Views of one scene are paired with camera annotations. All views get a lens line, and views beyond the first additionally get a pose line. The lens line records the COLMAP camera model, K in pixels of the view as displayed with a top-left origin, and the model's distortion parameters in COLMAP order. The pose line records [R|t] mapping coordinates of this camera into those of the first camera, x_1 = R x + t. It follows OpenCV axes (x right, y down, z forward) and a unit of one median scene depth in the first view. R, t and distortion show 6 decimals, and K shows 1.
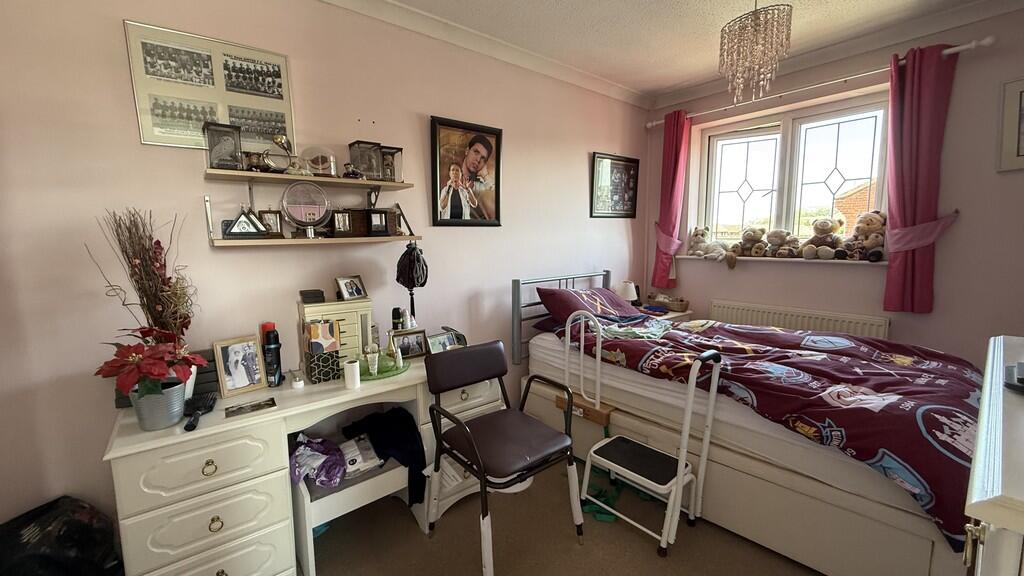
lens RADIAL K [[414.0, 0, 515.7], [0, 414.0, 285.2], [0, 0, 1]] dist [0.001371, 0.000107]
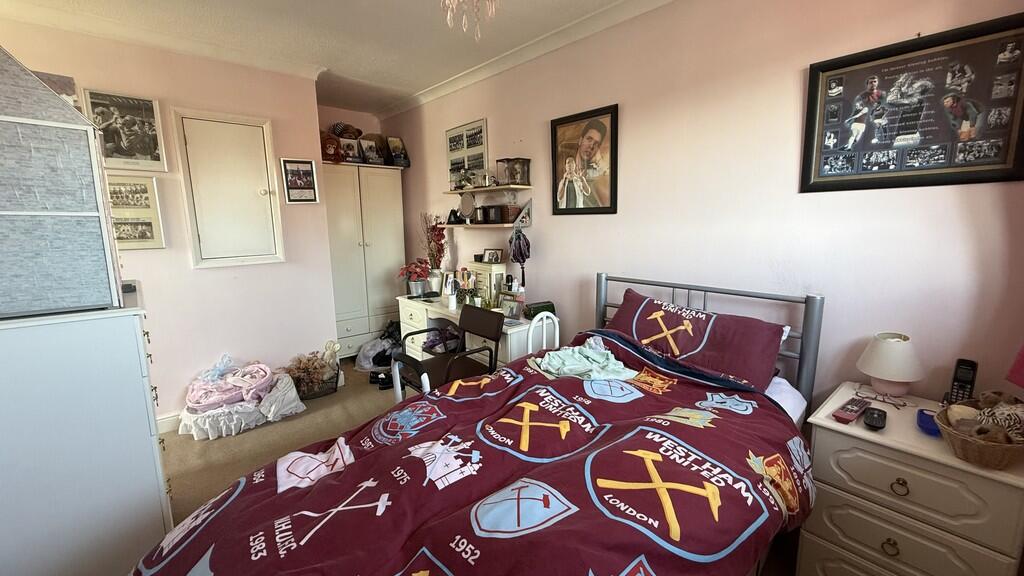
lens RADIAL K [[414.0, 0, 513.0], [0, 414.0, 288.4], [0, 0, 1]] dist [0.001371, 0.000107]
pose [[0.038715, 0.173112, -0.984141, 0.942015], [-0.111298, 0.979498, 0.167917, -0.117597], [0.993033, 0.103032, 0.057189, 0.801314]]
